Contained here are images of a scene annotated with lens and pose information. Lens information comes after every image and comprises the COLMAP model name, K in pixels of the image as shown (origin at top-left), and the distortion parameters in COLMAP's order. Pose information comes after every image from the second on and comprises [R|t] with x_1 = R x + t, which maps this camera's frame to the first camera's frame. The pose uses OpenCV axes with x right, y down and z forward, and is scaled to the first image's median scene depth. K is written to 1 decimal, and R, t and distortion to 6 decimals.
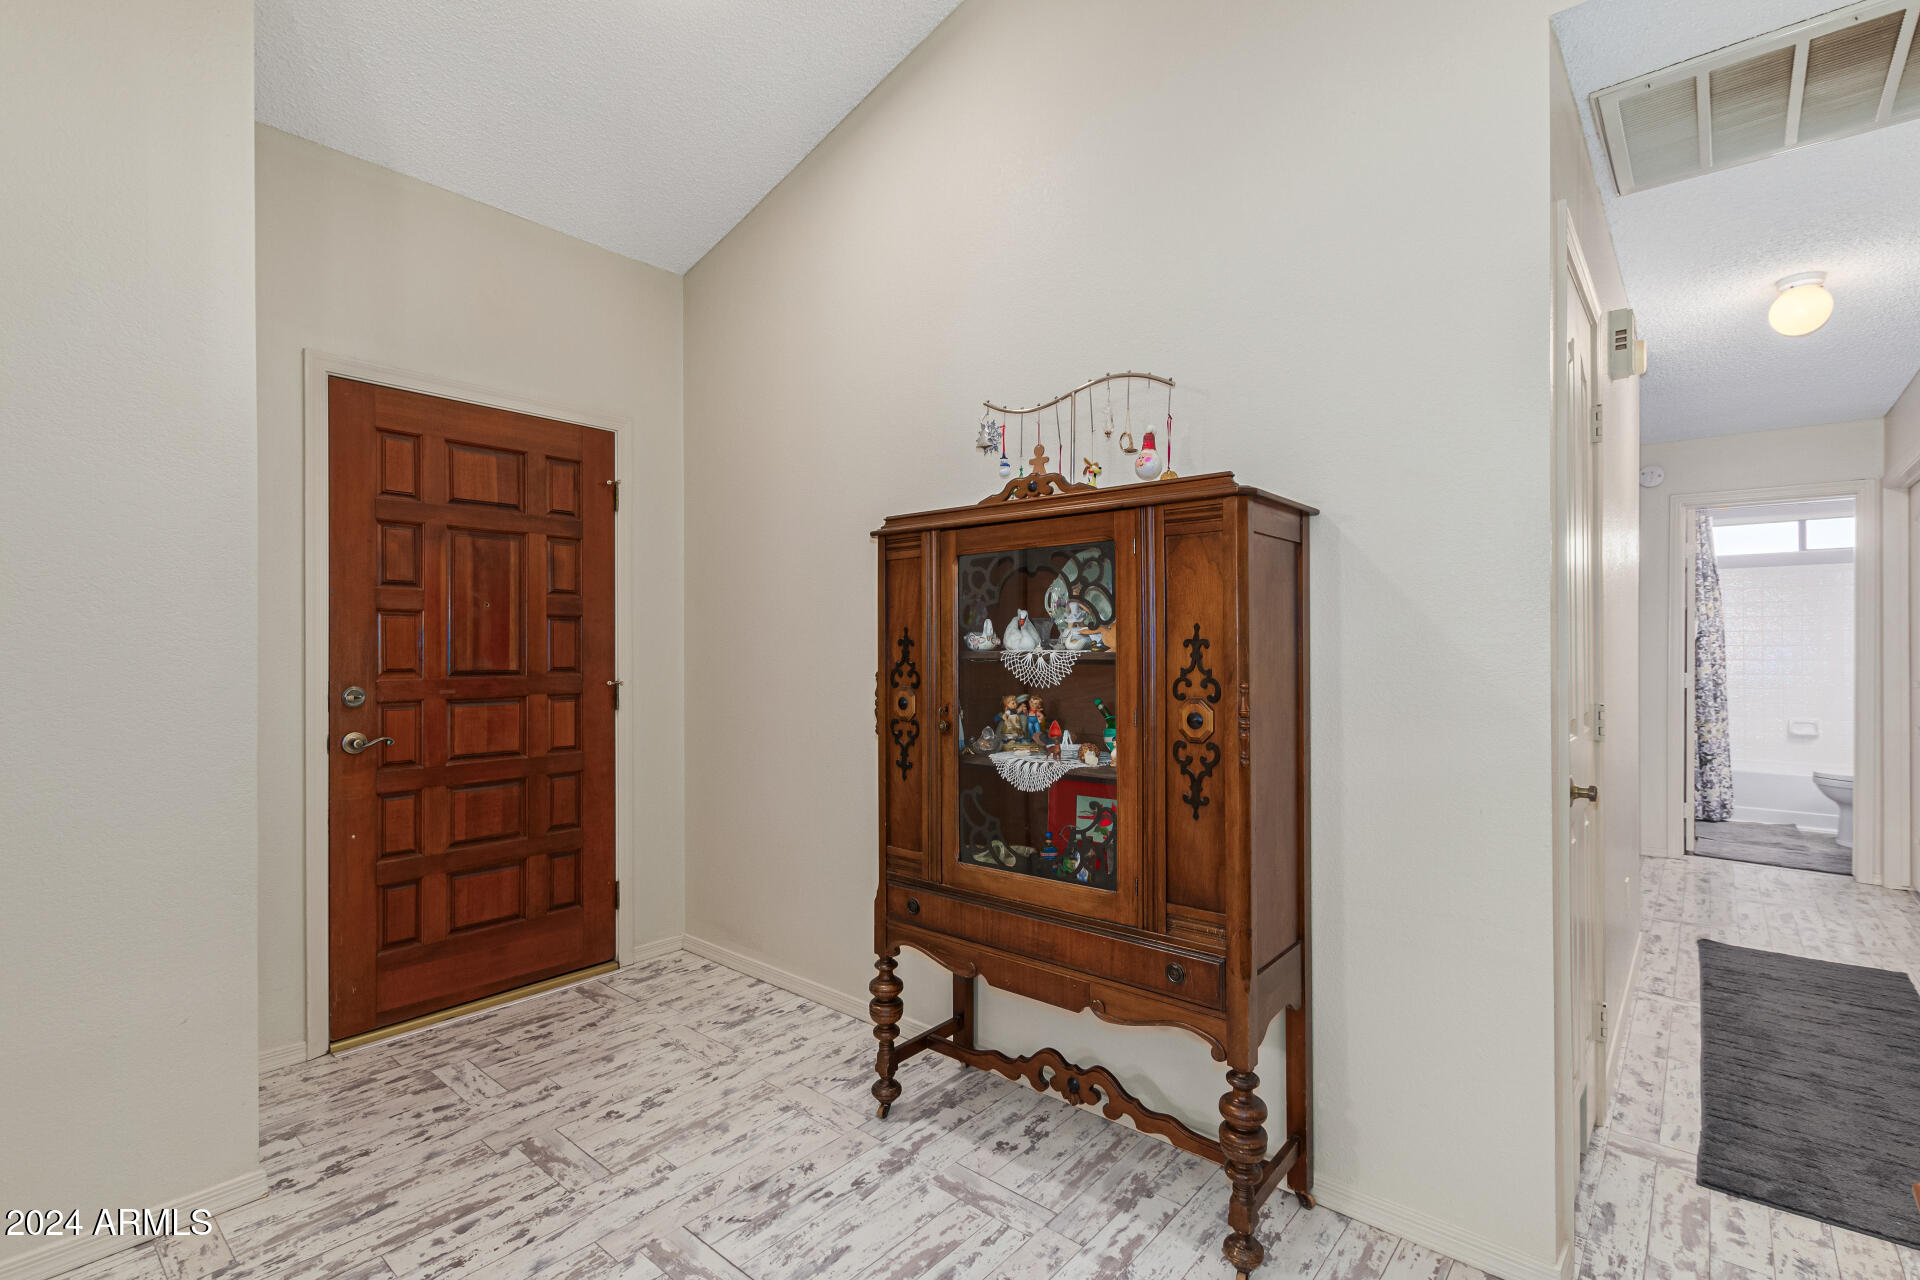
lens RADIAL K [[883.7, 0, 960.1], [0, 883.7, 644.2], [0, 0, 1]] dist [0.004968, -0.000019]
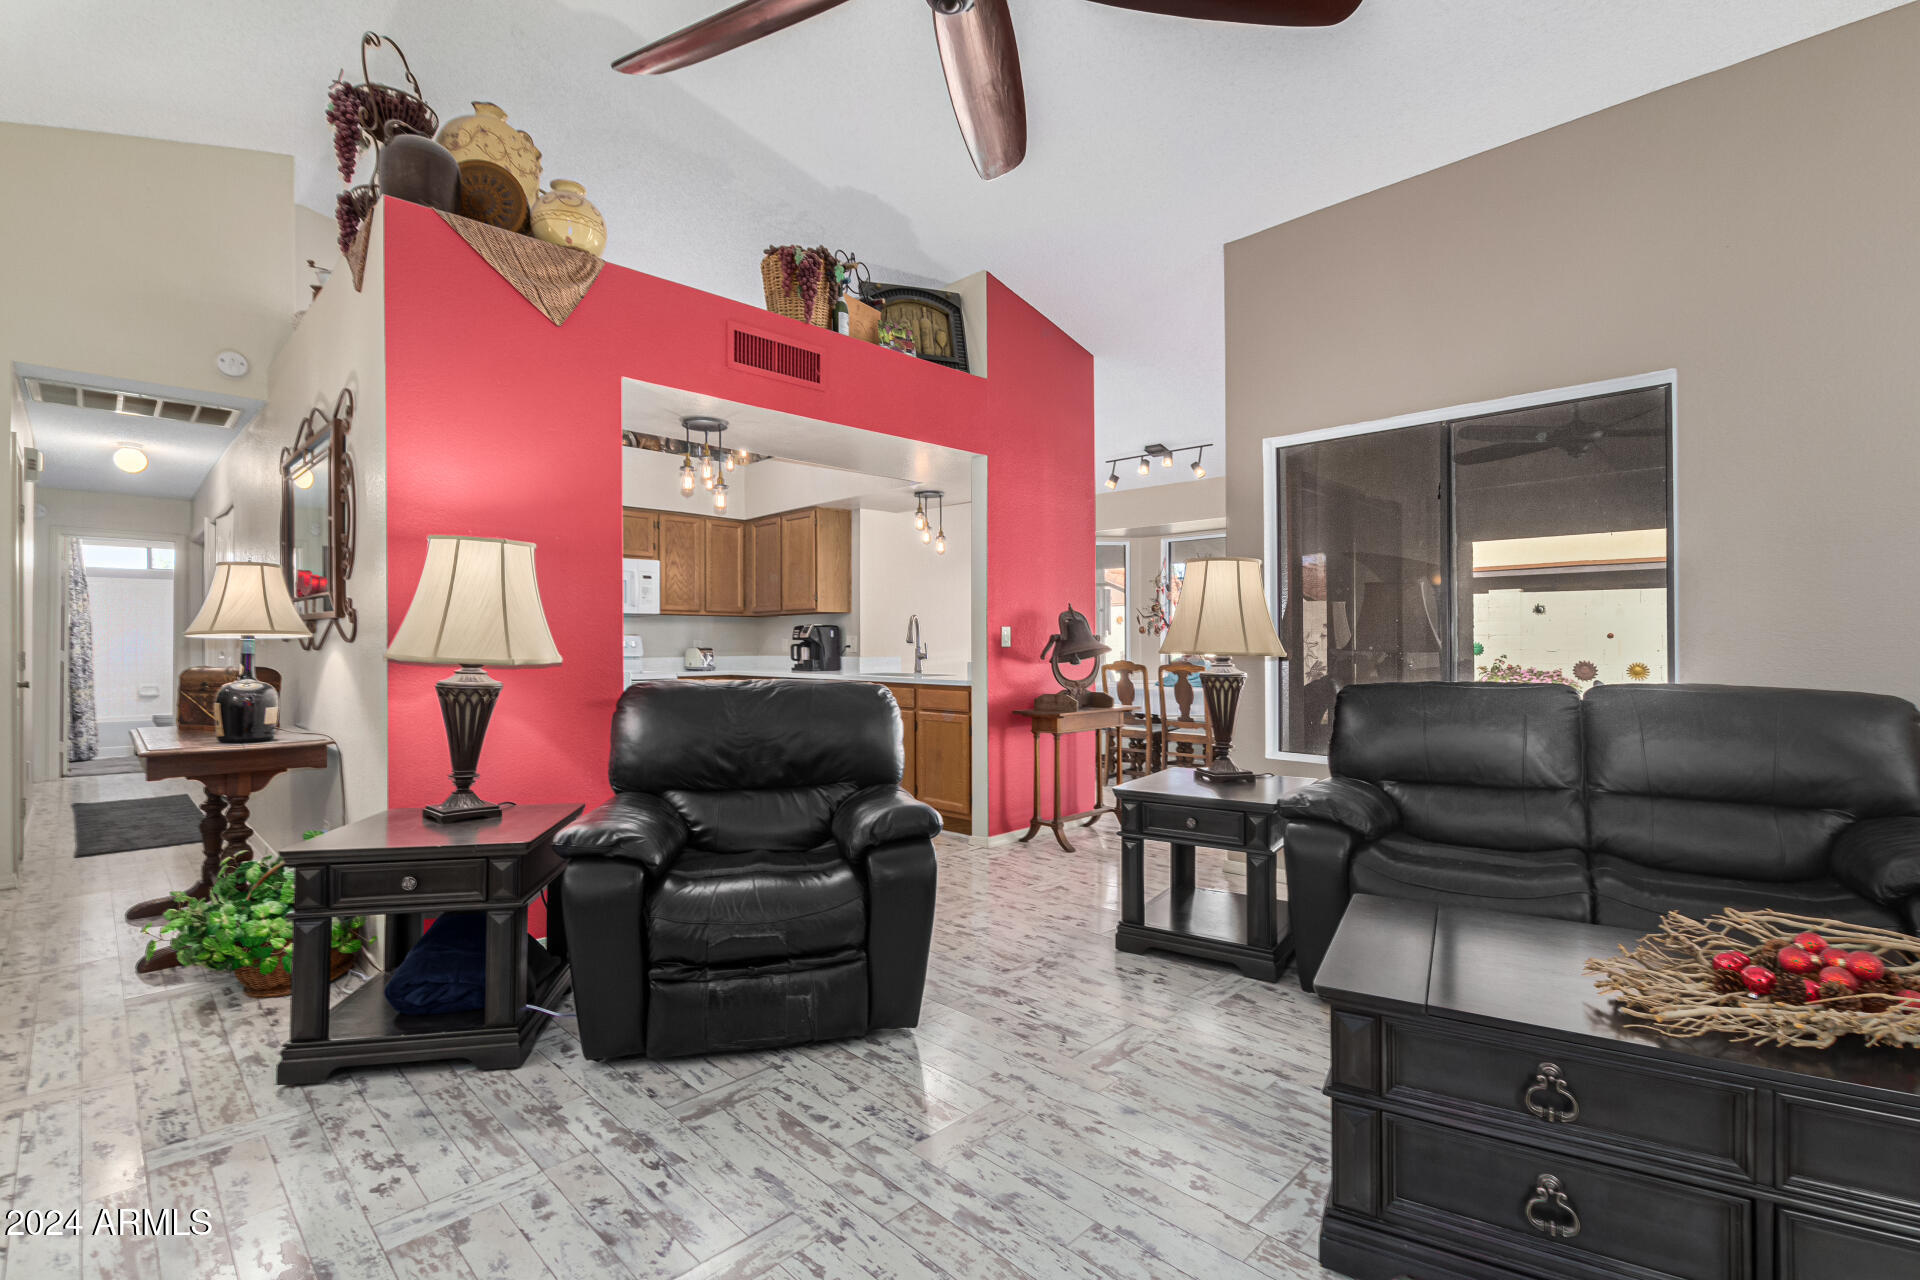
lens RADIAL K [[883.7, 0, 960.1], [0, 883.7, 644.2], [0, 0, 1]] dist [0.004968, -0.000019]
pose [[0.086423, -0.000996, 0.996258, -0.406750], [-0.003747, 0.999992, 0.001325, 0.011898], [-0.996251, -0.003848, 0.086419, -0.476466]]
